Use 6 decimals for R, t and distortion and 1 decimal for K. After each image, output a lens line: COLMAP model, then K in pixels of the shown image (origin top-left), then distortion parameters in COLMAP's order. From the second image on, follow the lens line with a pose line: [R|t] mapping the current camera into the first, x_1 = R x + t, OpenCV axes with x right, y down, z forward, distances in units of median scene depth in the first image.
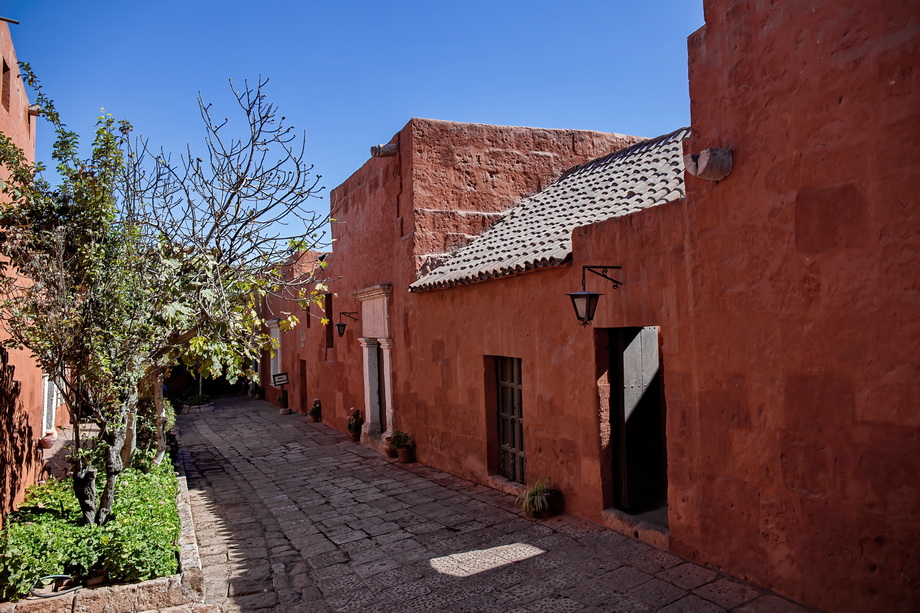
lens RADIAL K [[642.6, 0, 460.0], [0, 642.6, 306.5], [0, 0, 1]] dist [-0.096746, 0.070434]
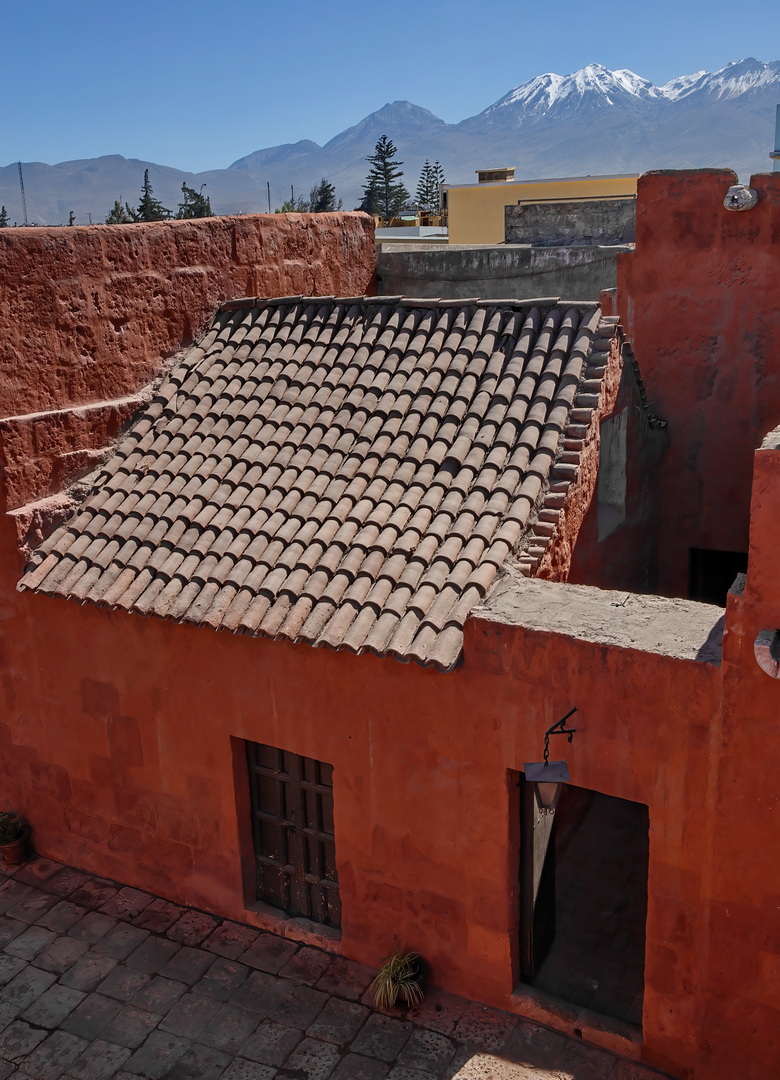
lens RADIAL K [[1062.7, 0, 390.0], [0, 1062.7, 540.0], [0, 0, 1]] dist [-0.035514, 0.006621]
pose [[0.835911, -0.133626, 0.532350, -0.274713], [-0.018462, 0.962517, 0.270592, -0.297646], [-0.548554, -0.236019, 0.802112, 0.129992]]
